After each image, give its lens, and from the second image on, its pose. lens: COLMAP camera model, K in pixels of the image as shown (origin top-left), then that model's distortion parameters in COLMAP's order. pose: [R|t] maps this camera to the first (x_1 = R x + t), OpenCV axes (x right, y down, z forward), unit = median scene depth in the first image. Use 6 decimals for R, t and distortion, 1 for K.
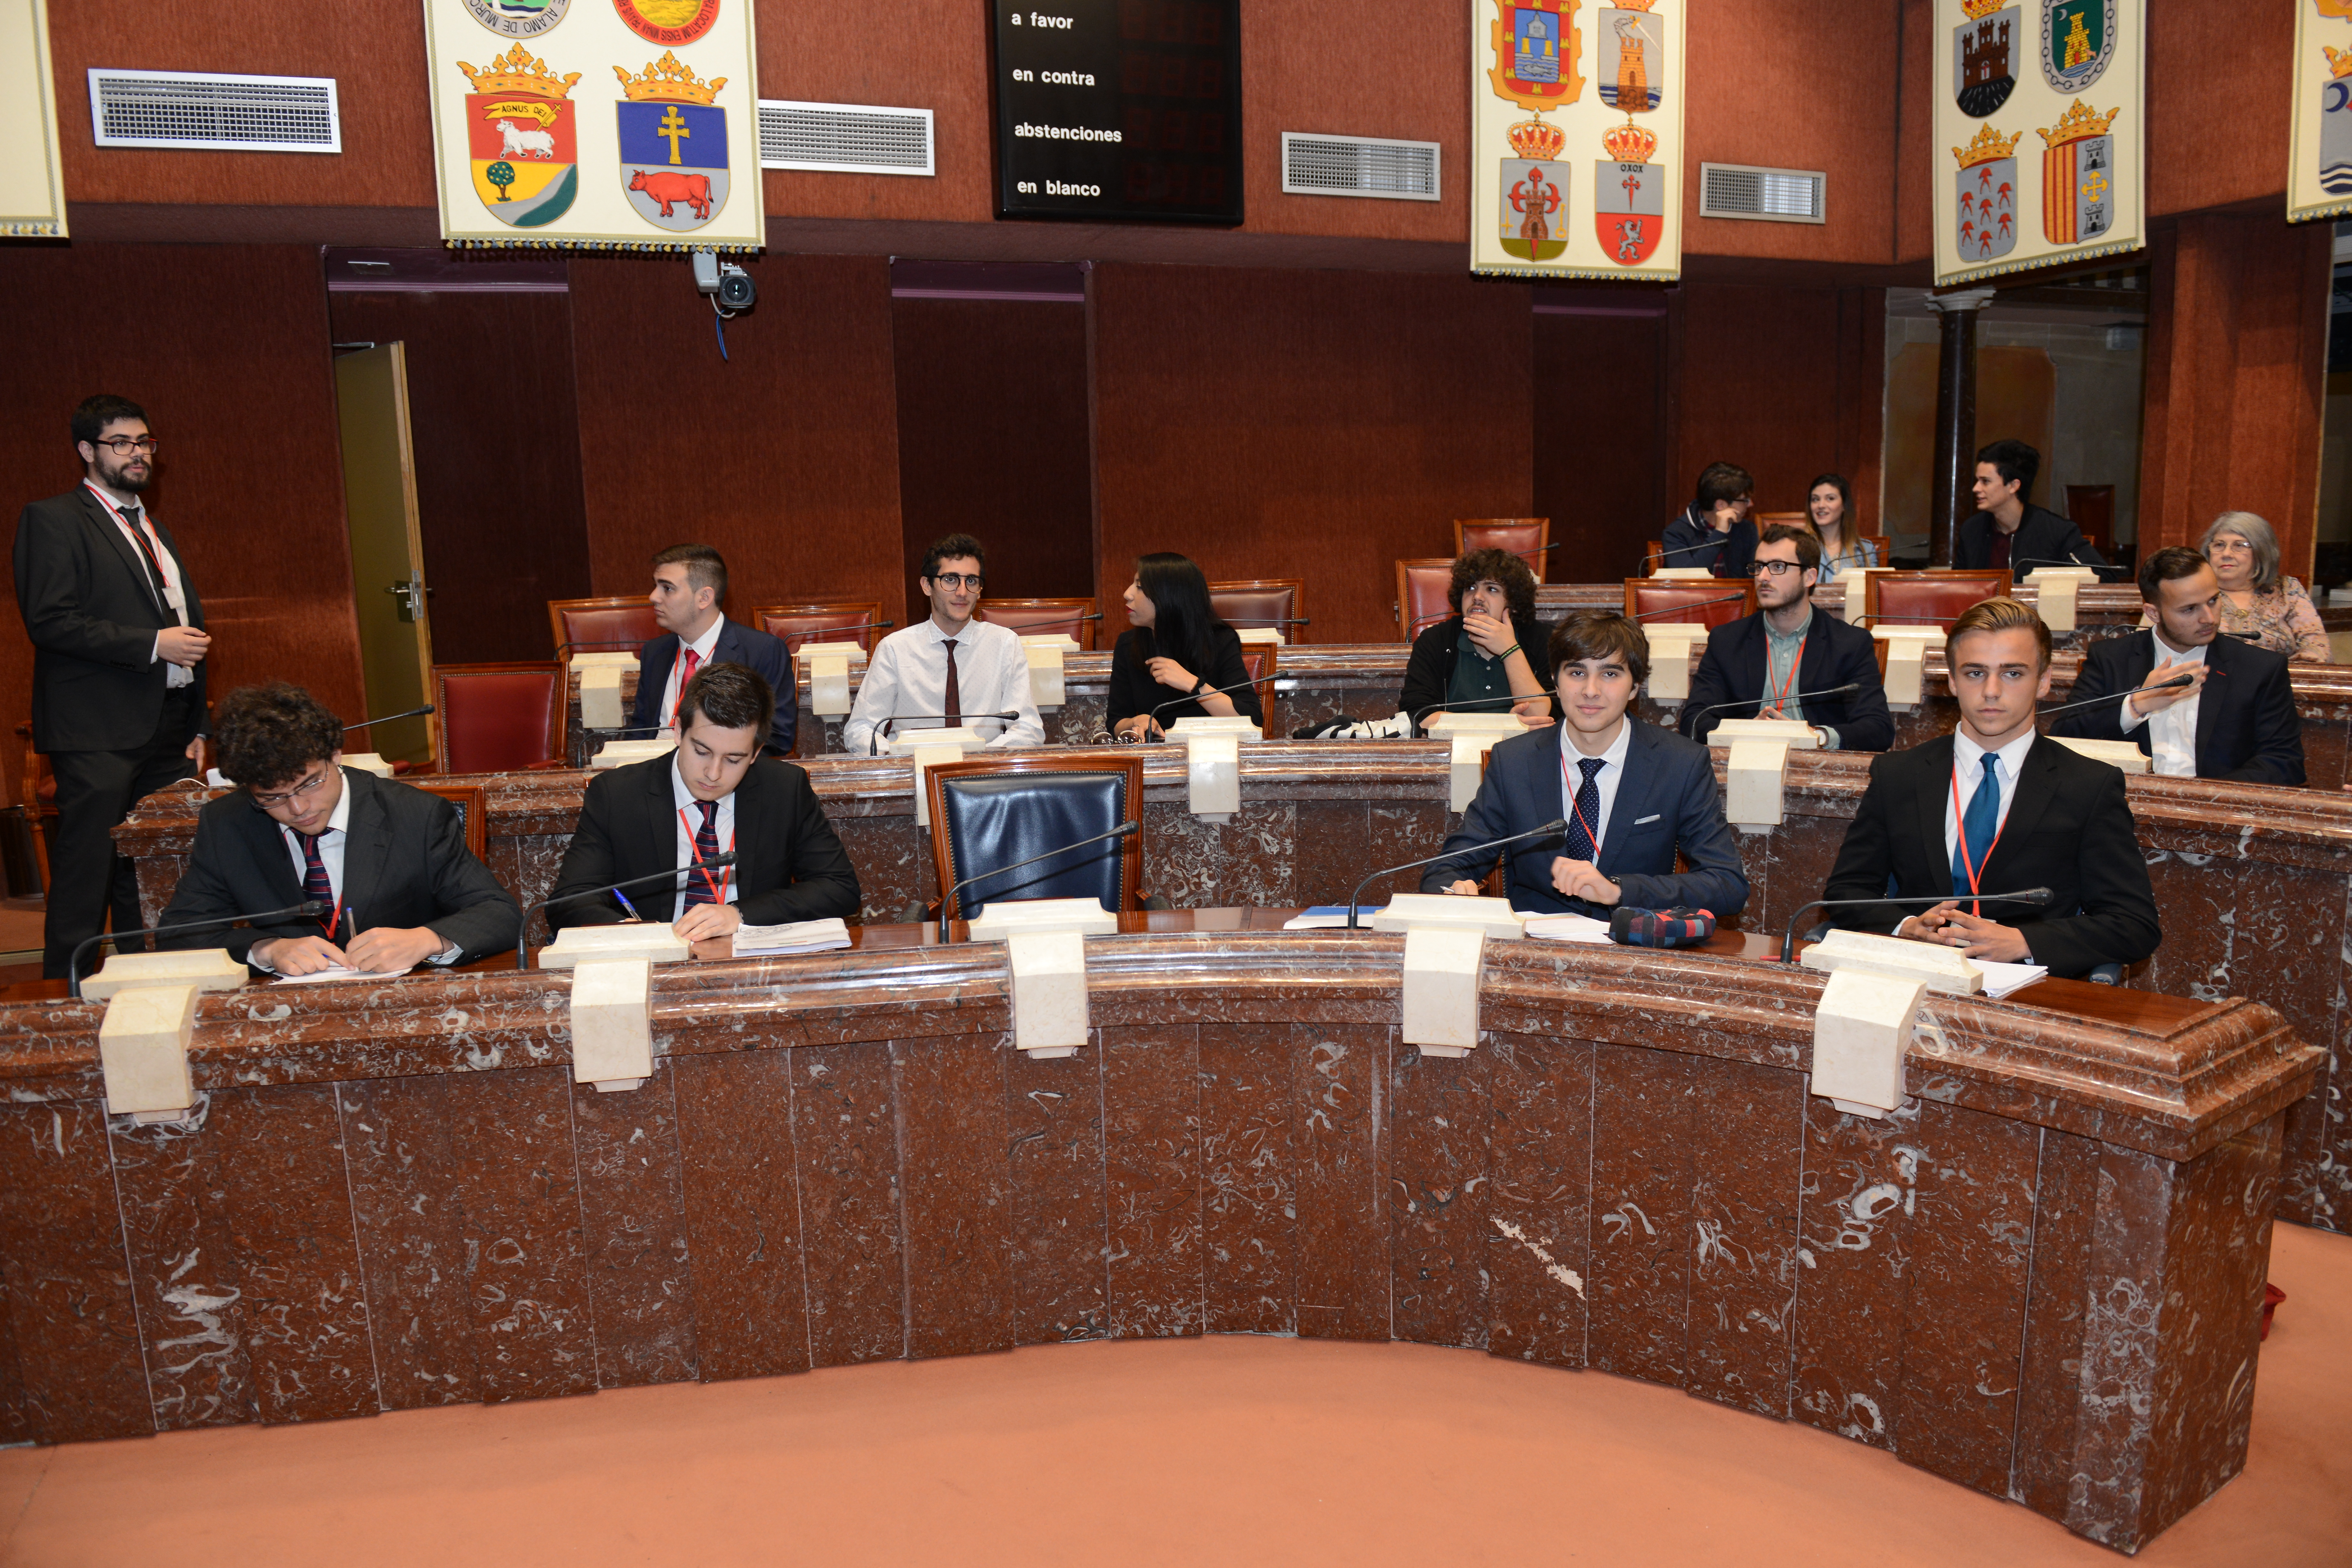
lens RADIAL K [[1598.6, 0, 1176.0], [0, 1598.6, 784.0], [0, 0, 1]] dist [-0.051578, -0.001514]
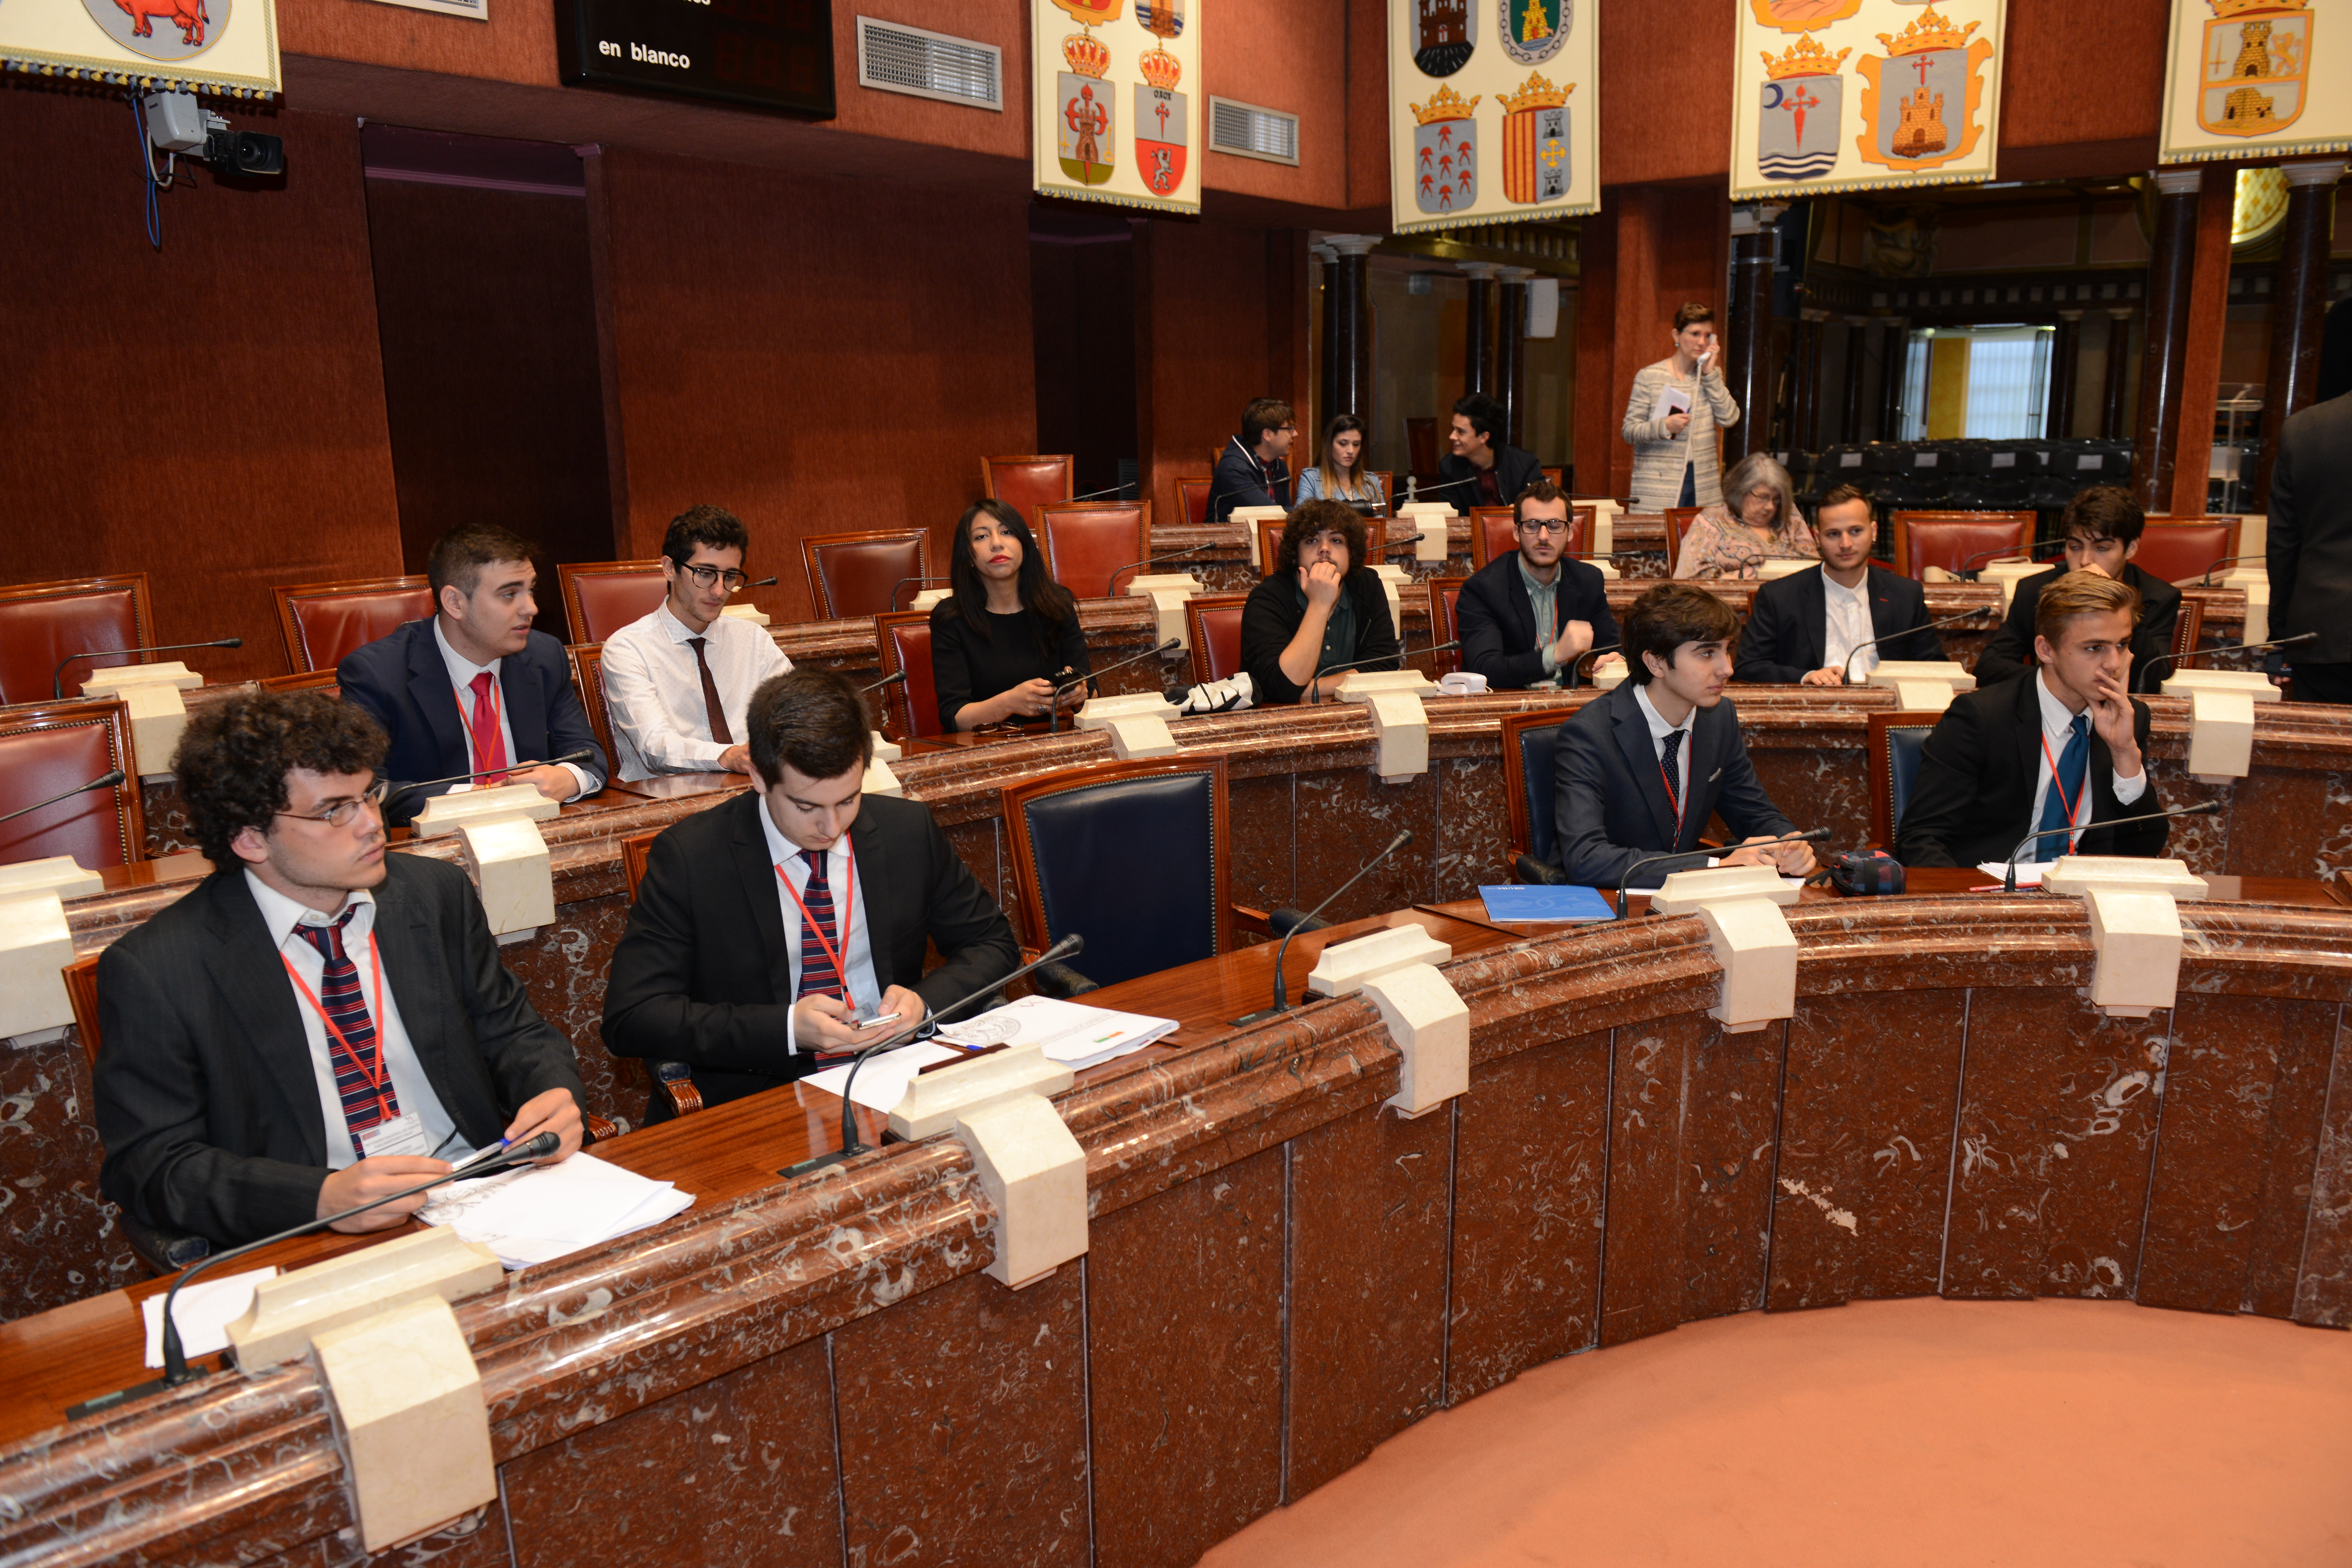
lens RADIAL K [[1638.2, 0, 1176.0], [0, 1638.2, 784.0], [0, 0, 1]] dist [-0.050431, 0.001562]
pose [[0.857212, -0.102450, 0.504669, -0.337471], [0.080696, 0.994627, 0.064846, -0.040738], [-0.508601, -0.014862, 0.860874, 0.166733]]
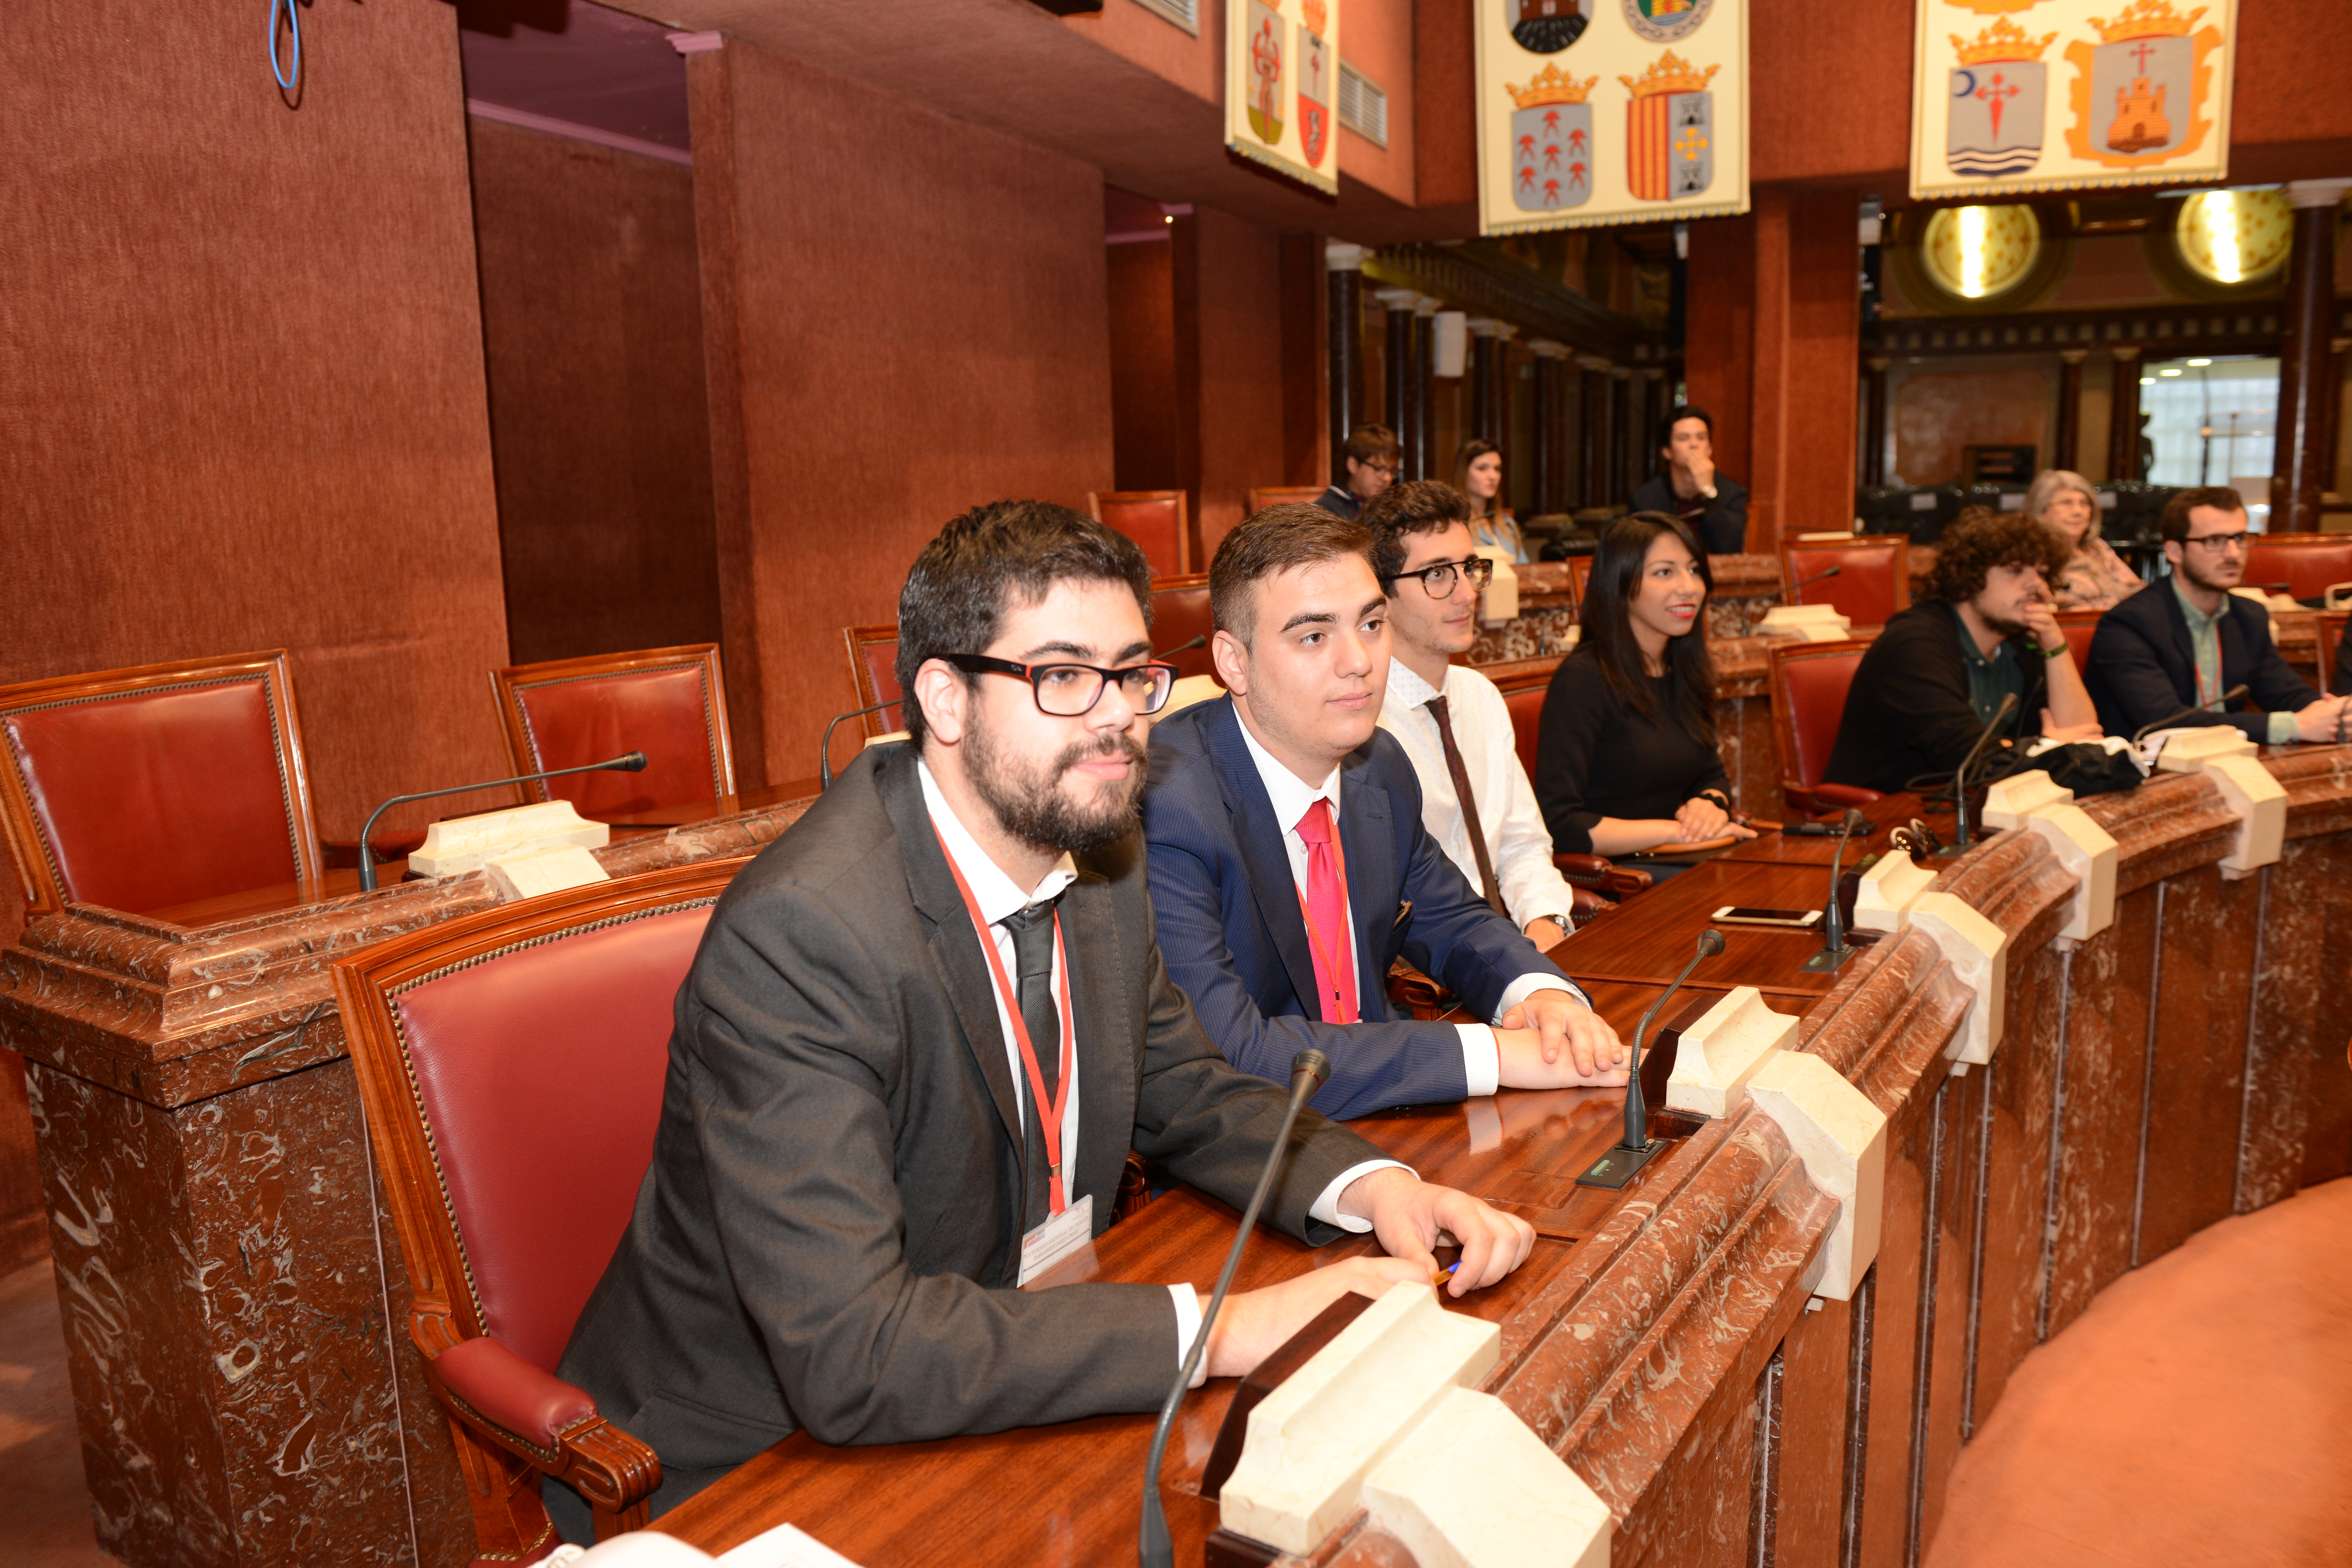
lens RADIAL K [[1723.7, 0, 1176.1], [0, 1723.7, 791.7], [0, 0, 1]] dist [-0.046879, 0.007064]
pose [[0.695360, -0.118811, 0.708772, -0.540947], [0.126538, 0.991073, 0.041990, -0.085776], [-0.707434, 0.060488, 0.704187, 0.626537]]
